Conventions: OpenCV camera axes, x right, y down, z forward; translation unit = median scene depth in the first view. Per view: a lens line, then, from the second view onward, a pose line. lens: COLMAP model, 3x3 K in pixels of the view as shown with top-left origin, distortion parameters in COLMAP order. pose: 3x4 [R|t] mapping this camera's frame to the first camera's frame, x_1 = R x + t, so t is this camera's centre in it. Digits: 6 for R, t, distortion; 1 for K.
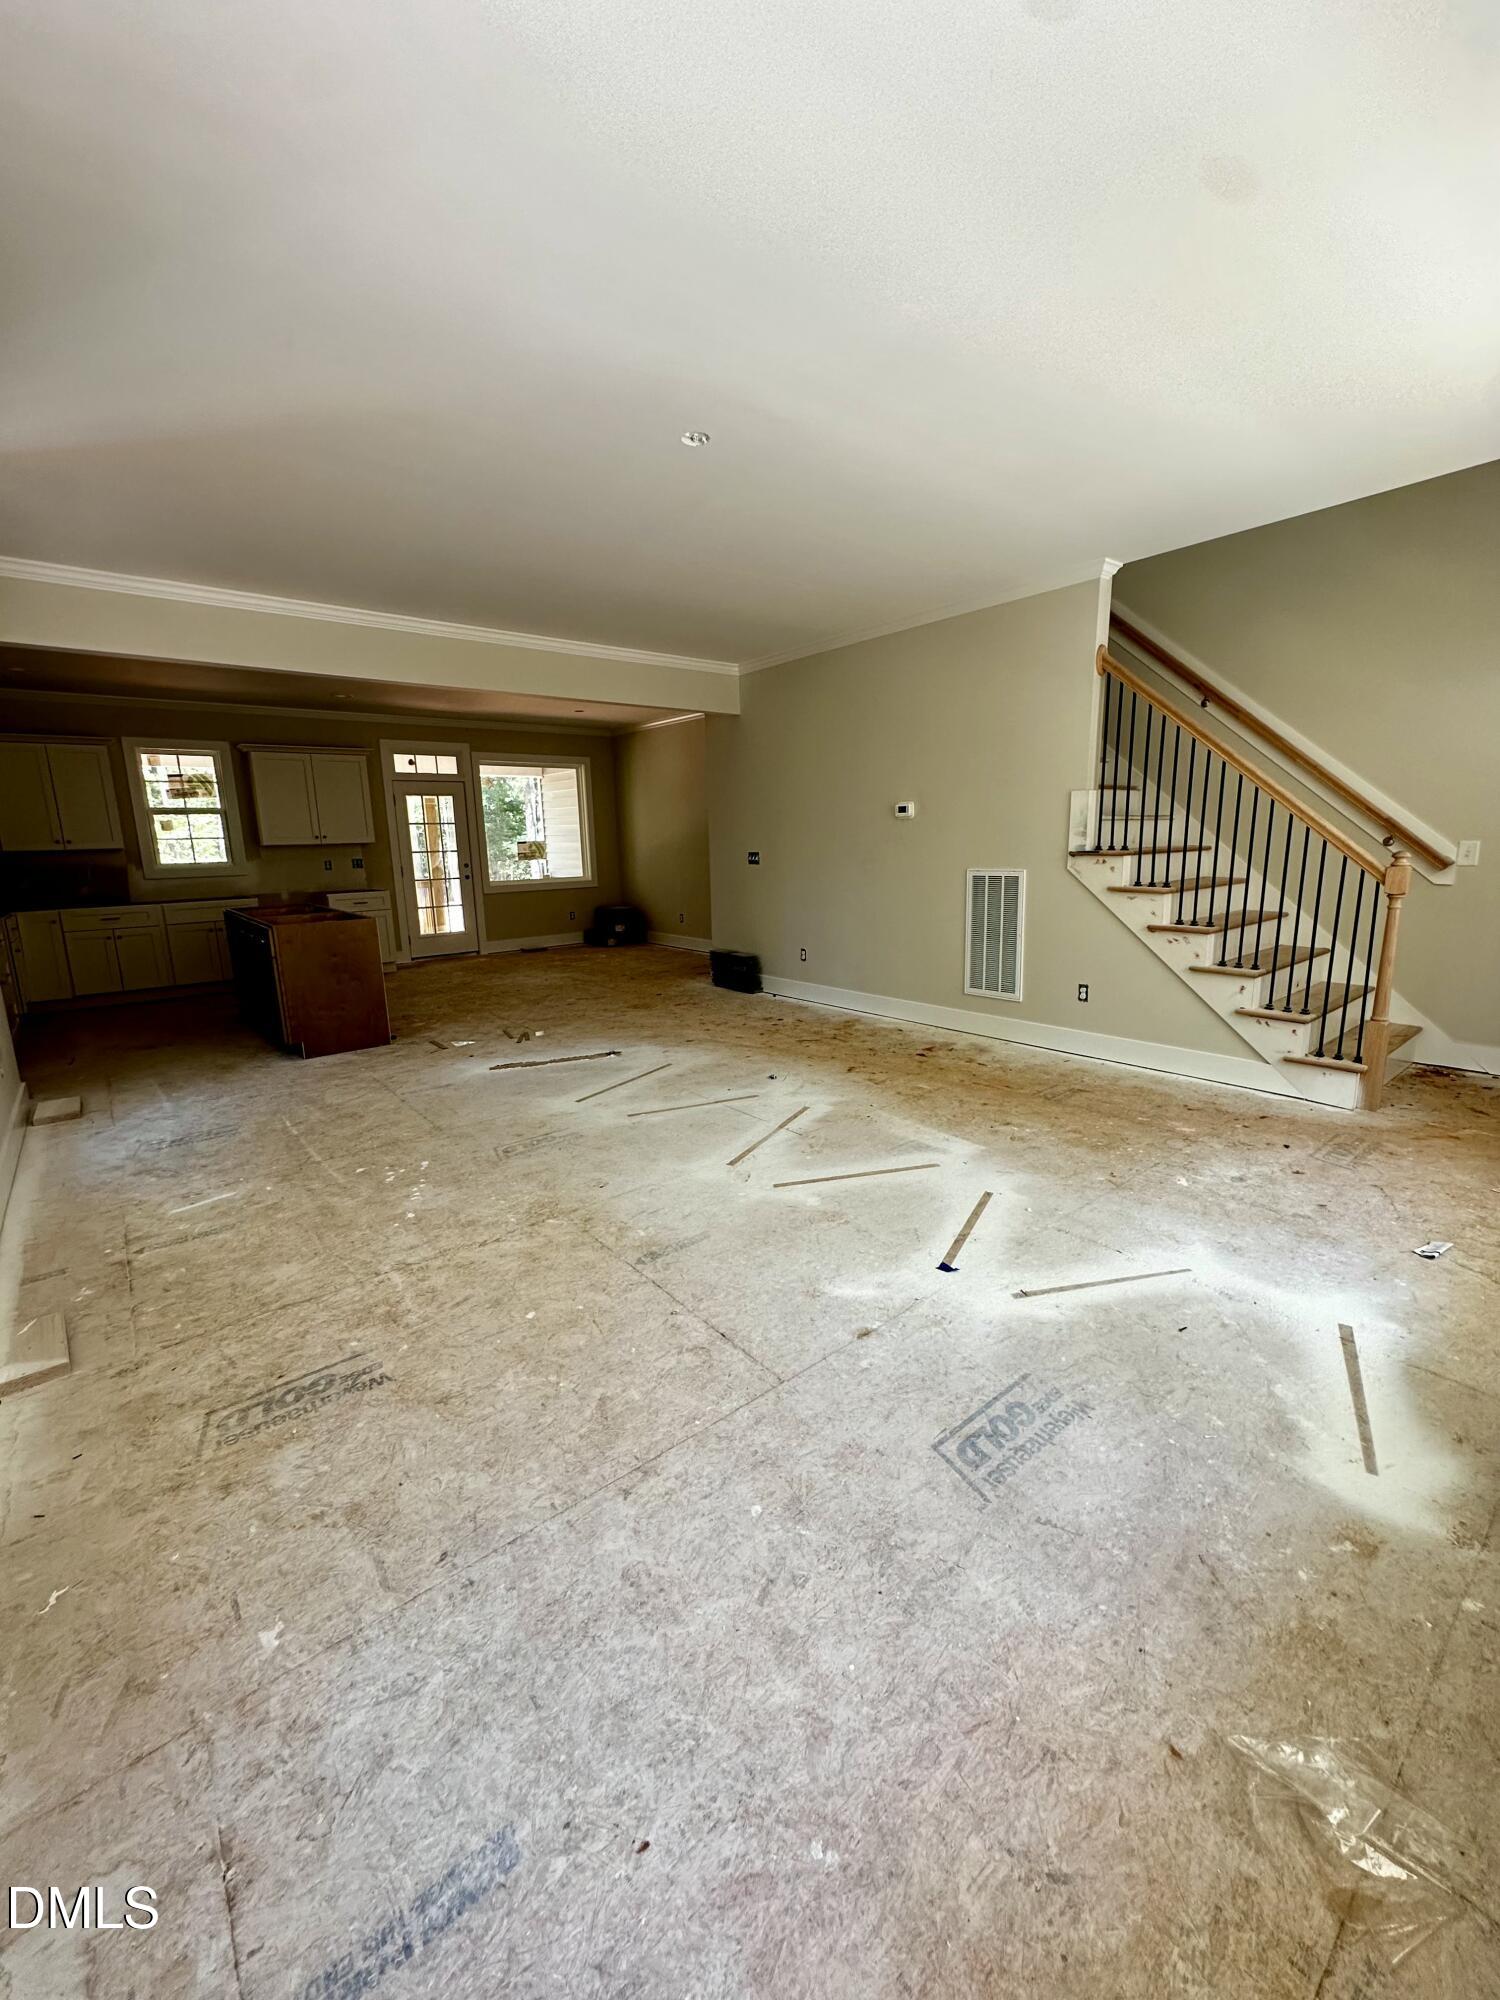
lens RADIAL K [[802.4, 0, 750.0], [0, 802.4, 1000.0], [0, 0, 1]] dist [-0.002168, 0.000264]
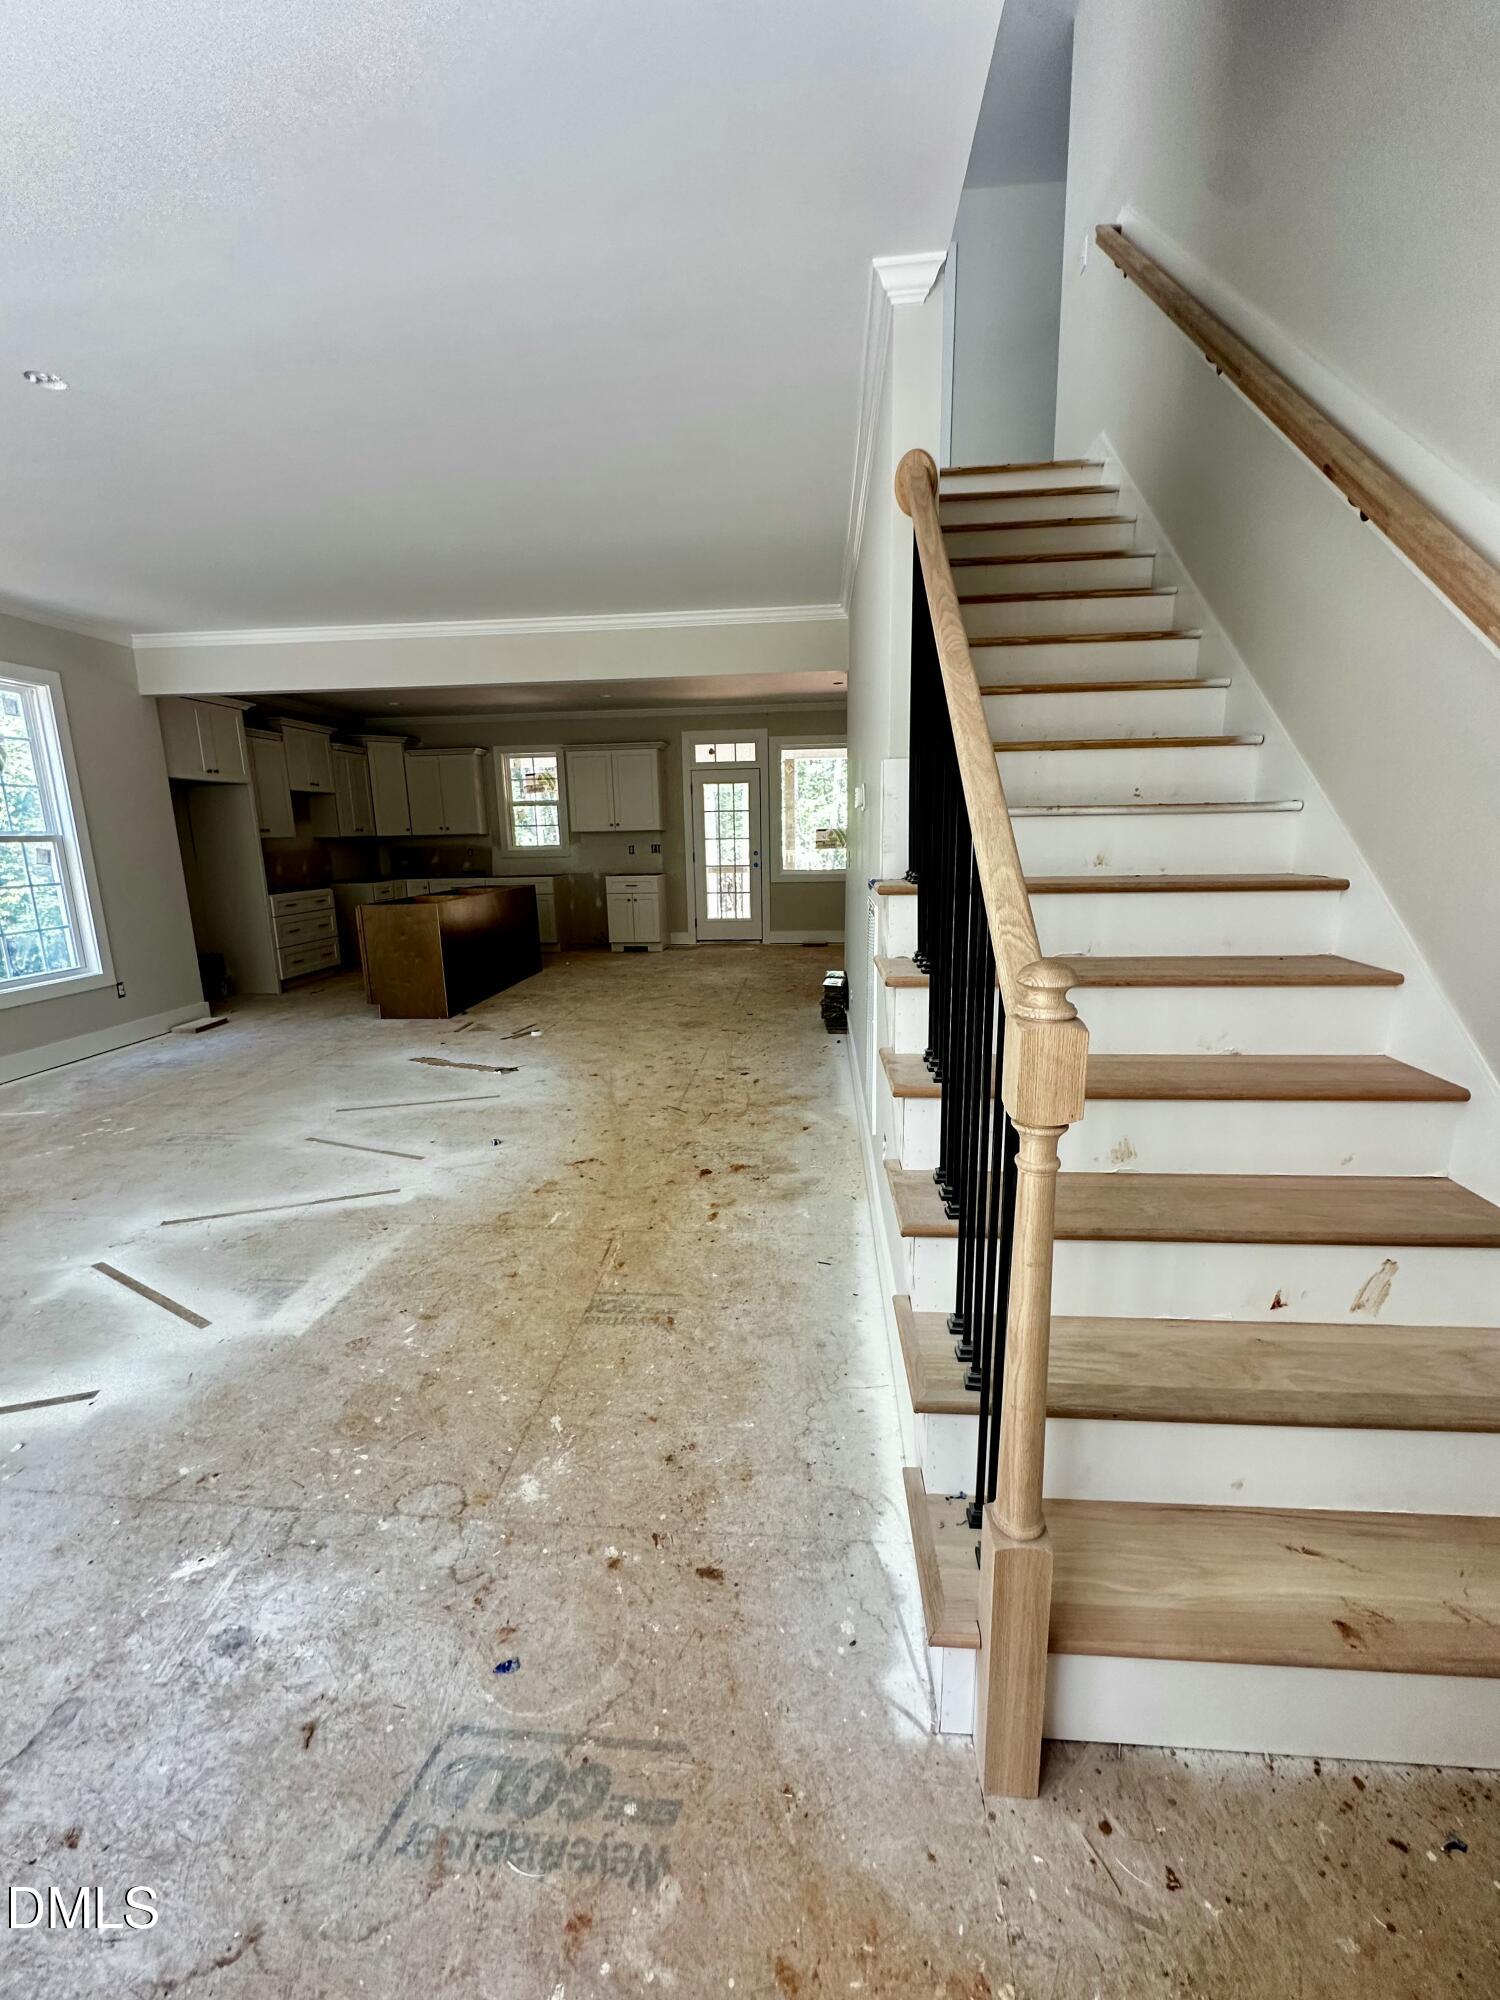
lens RADIAL K [[802.4, 0, 750.0], [0, 802.4, 1000.0], [0, 0, 1]] dist [-0.002168, 0.000264]
pose [[0.713805, 0.155820, -0.682790, 0.751397], [-0.137052, 0.987164, 0.082004, -0.147615], [0.686804, 0.035042, 0.725998, 0.604413]]
